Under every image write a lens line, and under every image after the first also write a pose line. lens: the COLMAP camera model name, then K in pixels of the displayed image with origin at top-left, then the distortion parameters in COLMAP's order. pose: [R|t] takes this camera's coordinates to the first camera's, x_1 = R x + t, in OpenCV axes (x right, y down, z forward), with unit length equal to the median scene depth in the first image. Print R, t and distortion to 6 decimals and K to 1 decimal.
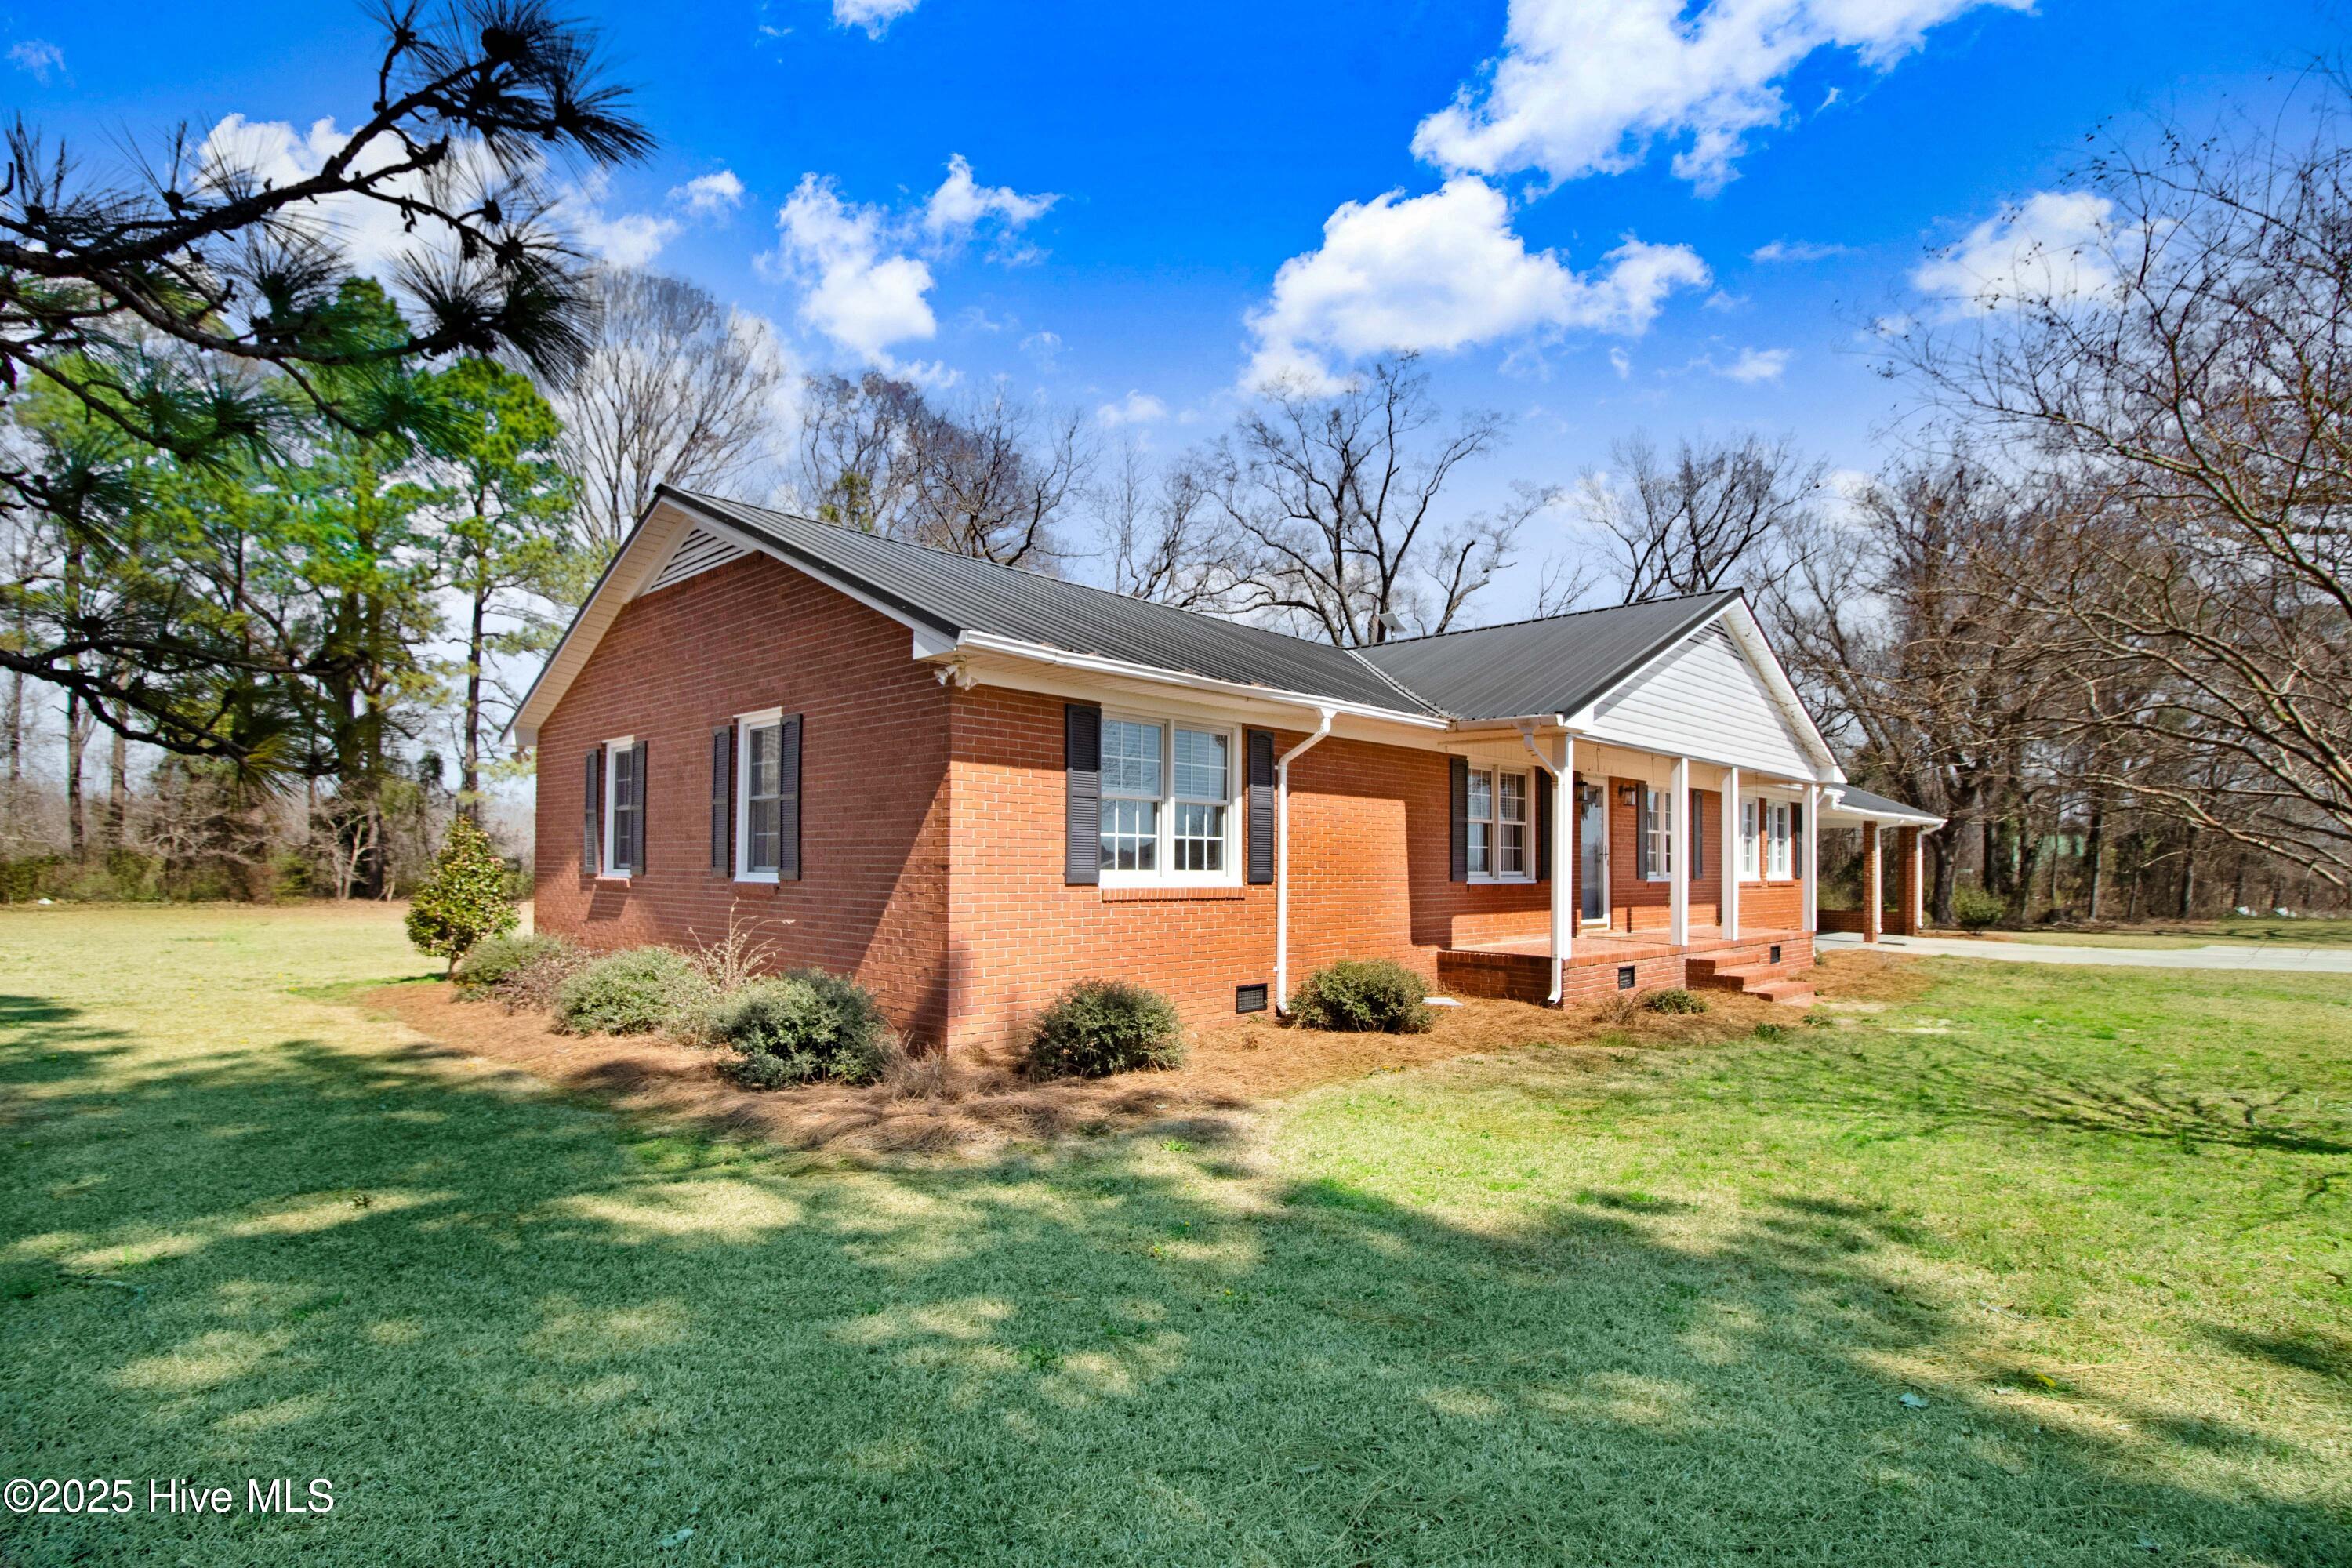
lens RADIAL K [[1126.9, 0, 1169.9], [0, 1126.9, 841.7], [0, 0, 1]] dist [-0.000115, -0.000064]
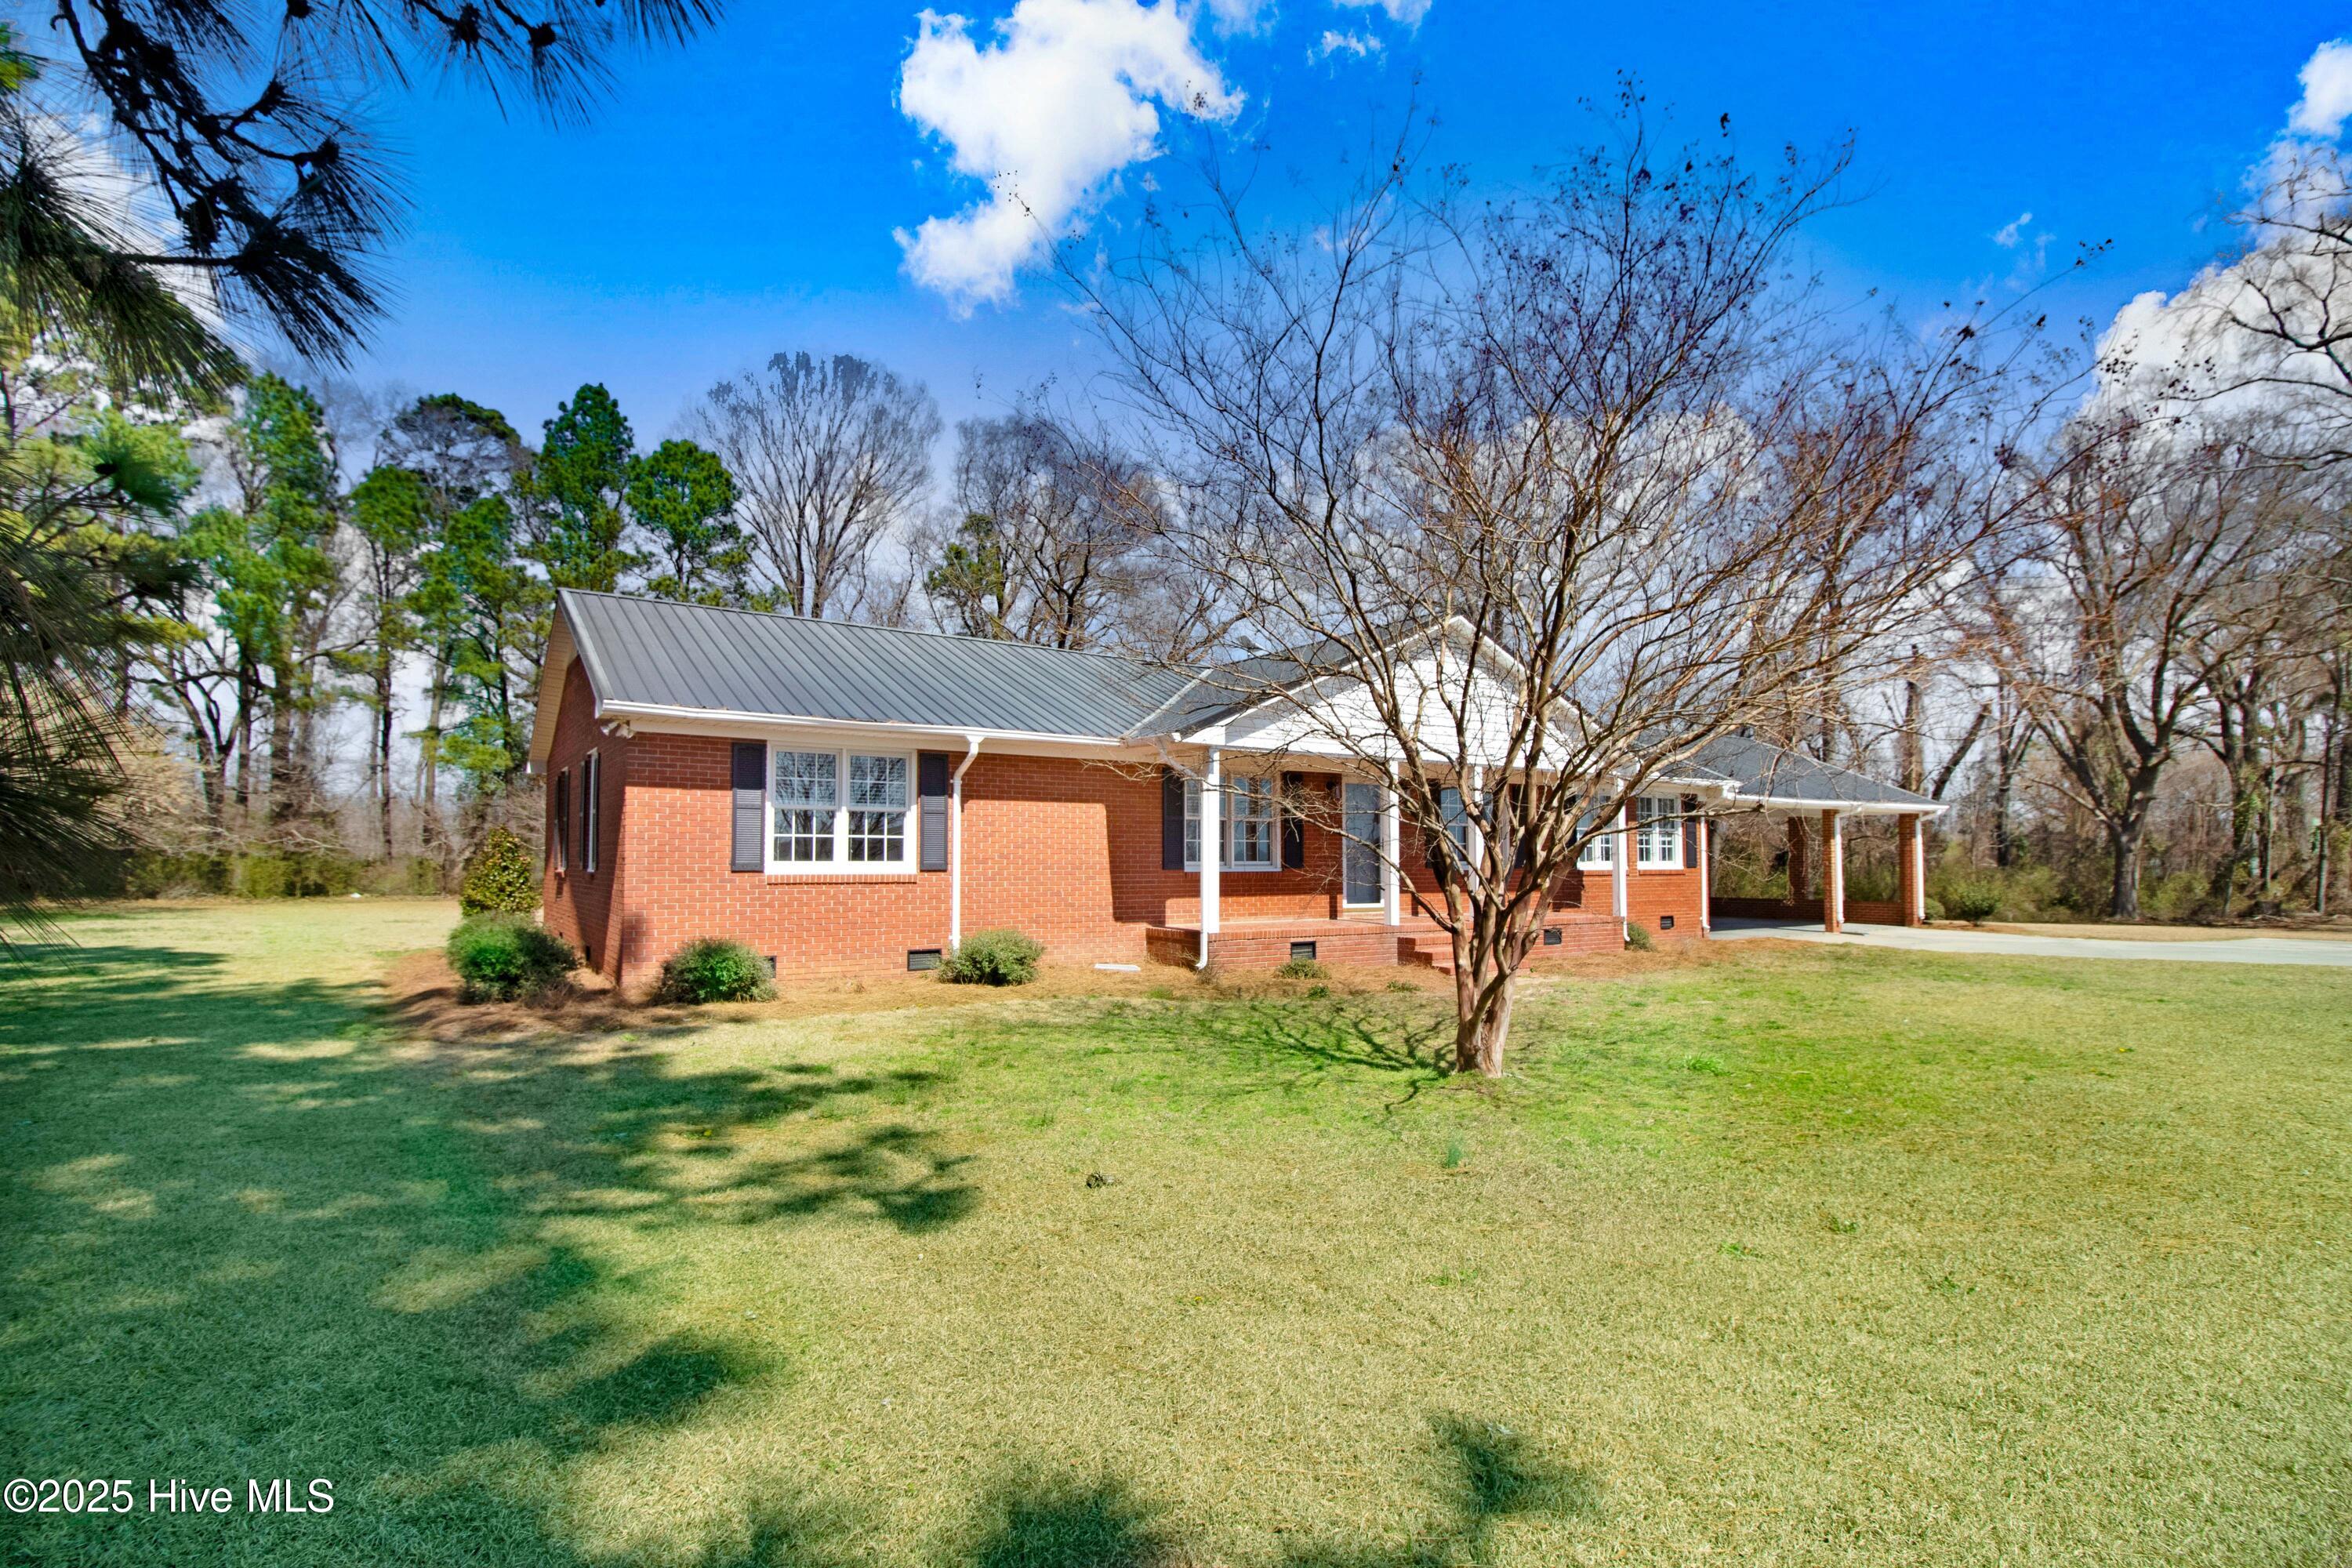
lens RADIAL K [[1141.1, 0, 1176.0], [0, 1141.1, 784.0], [0, 0, 1]] dist [-0.001260, -0.000221]
pose [[0.976127, -0.022513, -0.216029, 0.589948], [0.012159, 0.998718, -0.049138, 0.004856], [0.216858, 0.045339, 0.975150, -0.205674]]
